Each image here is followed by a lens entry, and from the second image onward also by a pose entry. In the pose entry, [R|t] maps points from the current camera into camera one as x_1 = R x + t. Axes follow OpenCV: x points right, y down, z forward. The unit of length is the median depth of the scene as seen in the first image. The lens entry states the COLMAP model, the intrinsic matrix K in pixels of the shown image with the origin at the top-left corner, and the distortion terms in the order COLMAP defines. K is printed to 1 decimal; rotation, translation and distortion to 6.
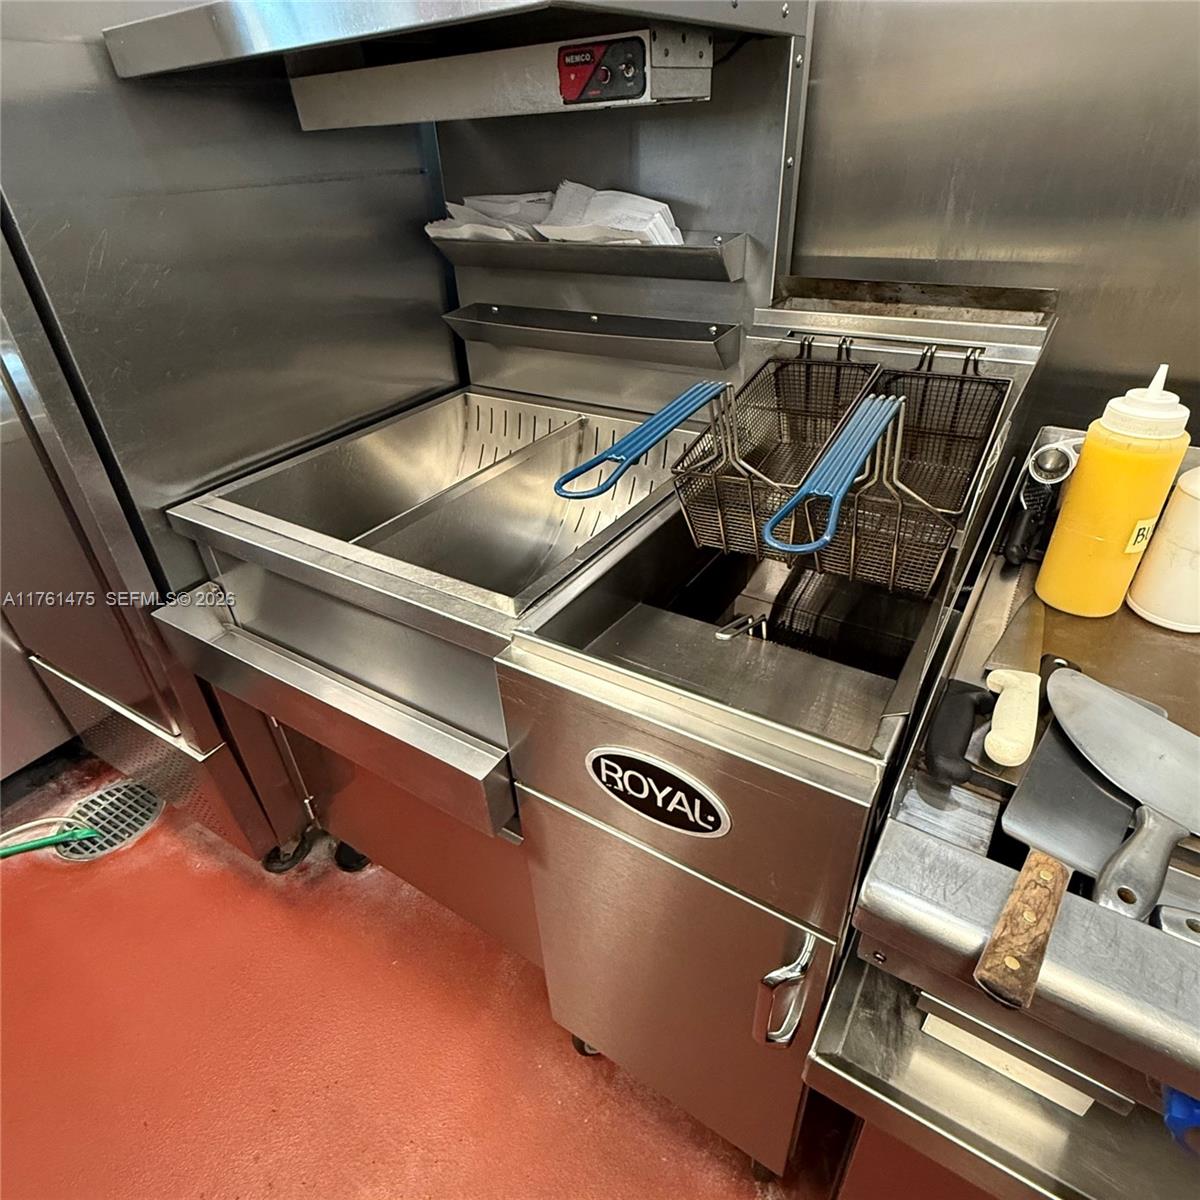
lens RADIAL K [[712.8, 0, 600.0], [0, 712.8, 600.0], [0, 0, 1]] dist [0.000807, 0.000491]
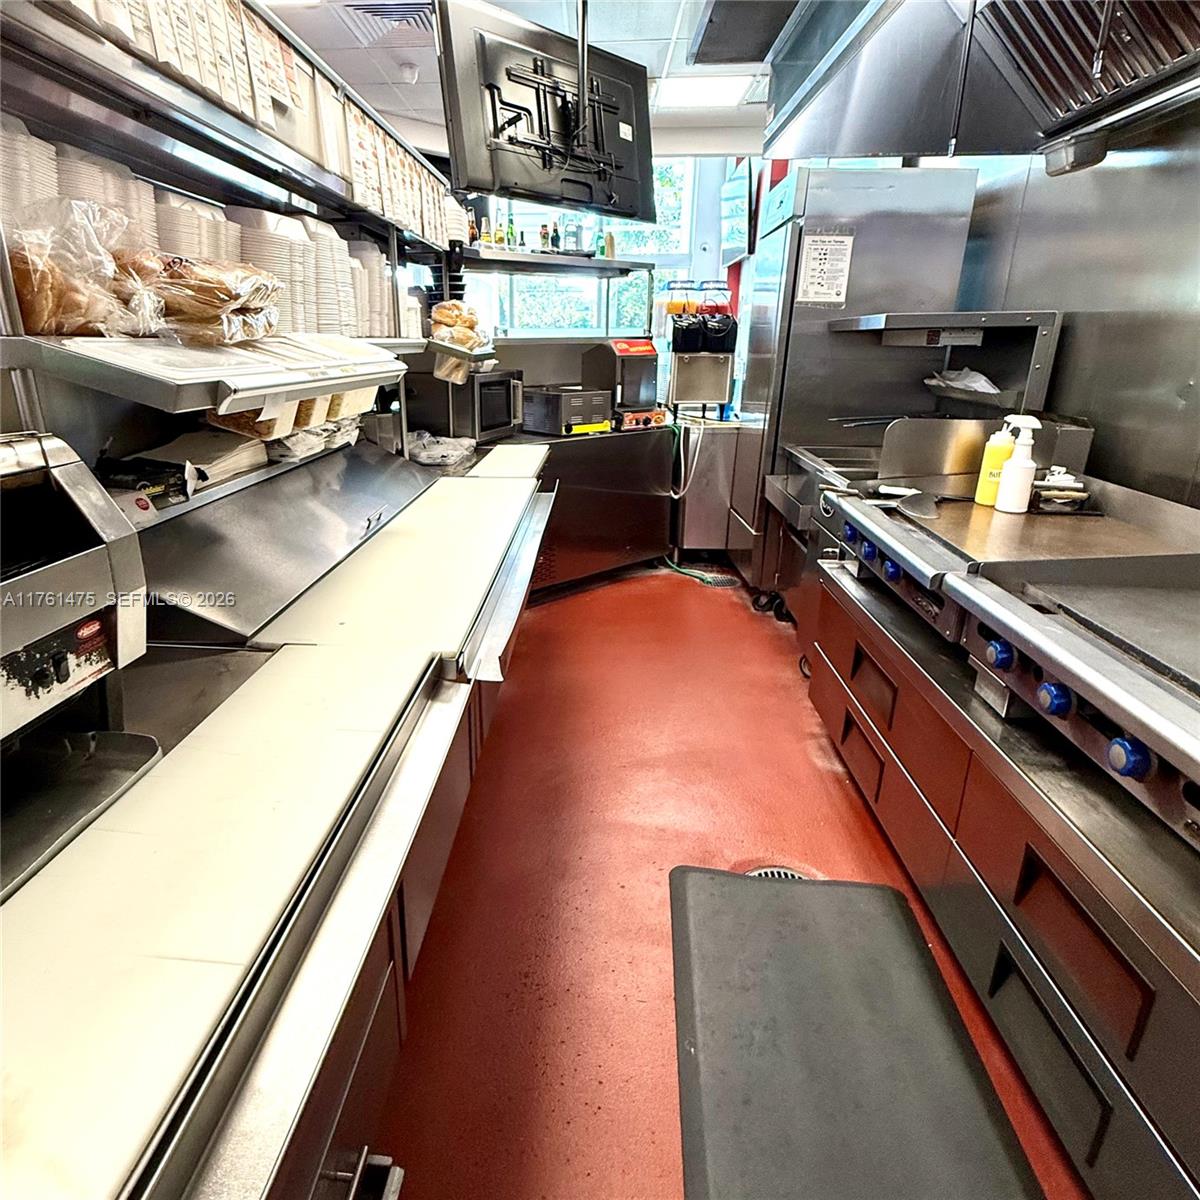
lens RADIAL K [[714.7, 0, 552.9], [0, 714.7, 574.0], [0, 0, 1]] dist [-0.001019, 0.000011]
pose [[0.478910, 0.320859, -0.817126, 2.106021], [-0.499578, 0.865001, 0.046860, 0.924738], [0.721850, 0.385776, 0.574552, -1.689702]]
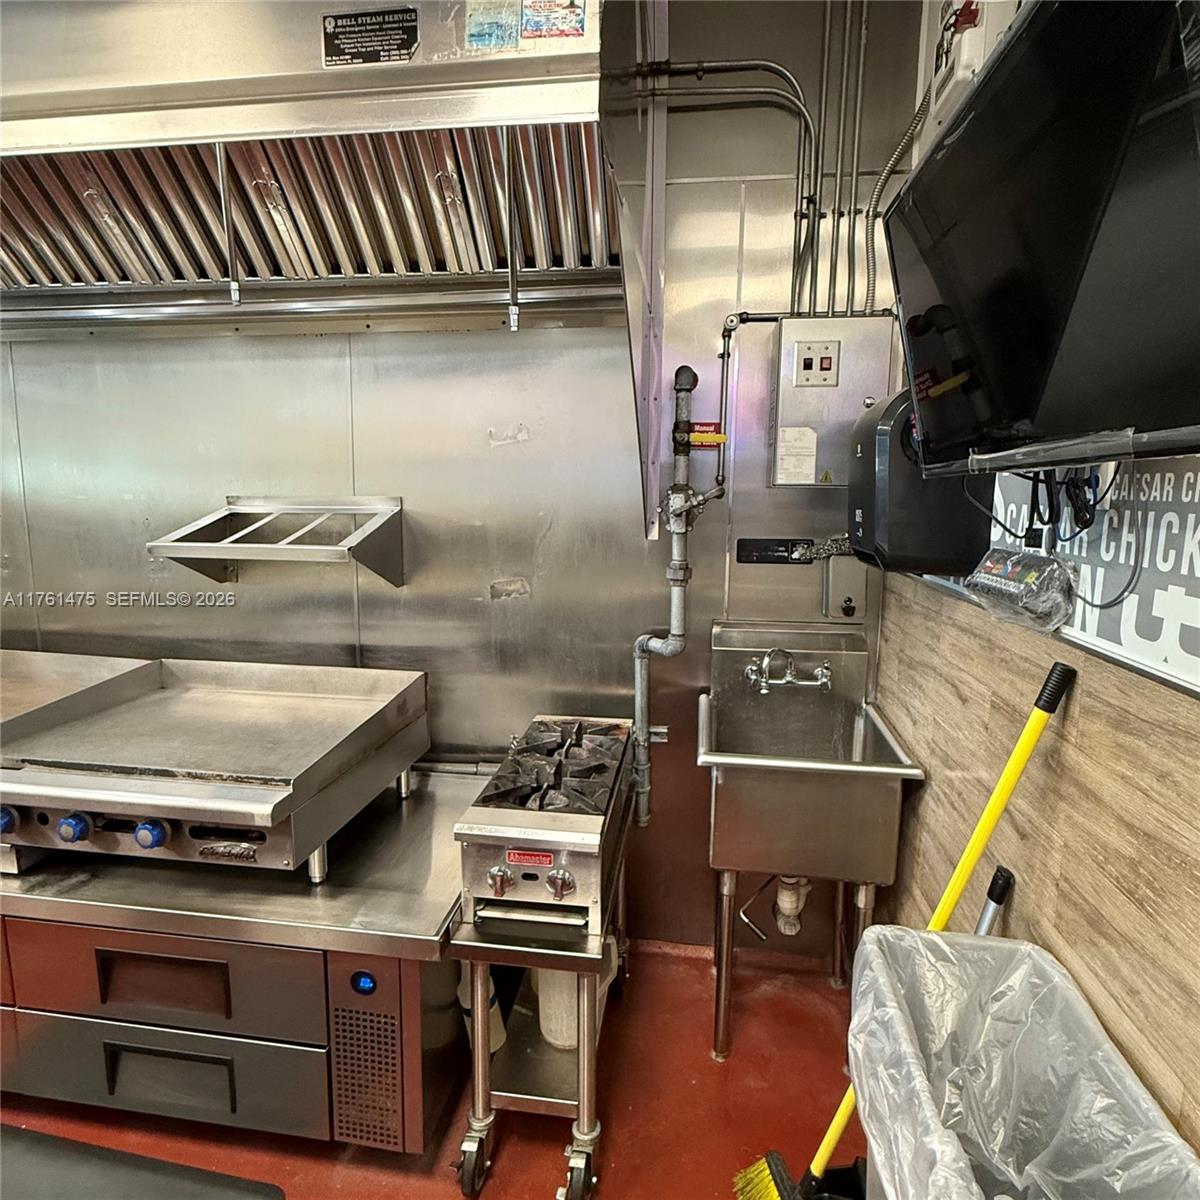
lens RADIAL K [[685.2, 0, 600.8], [0, 685.2, 570.7], [0, 0, 1]] dist [-0.000414, -0.000642]
pose [[0.904083, 0.014797, 0.427101, 1.946738], [0.181461, 0.891541, -0.415003, 1.081653], [-0.386919, 0.452699, 0.803341, -2.213813]]
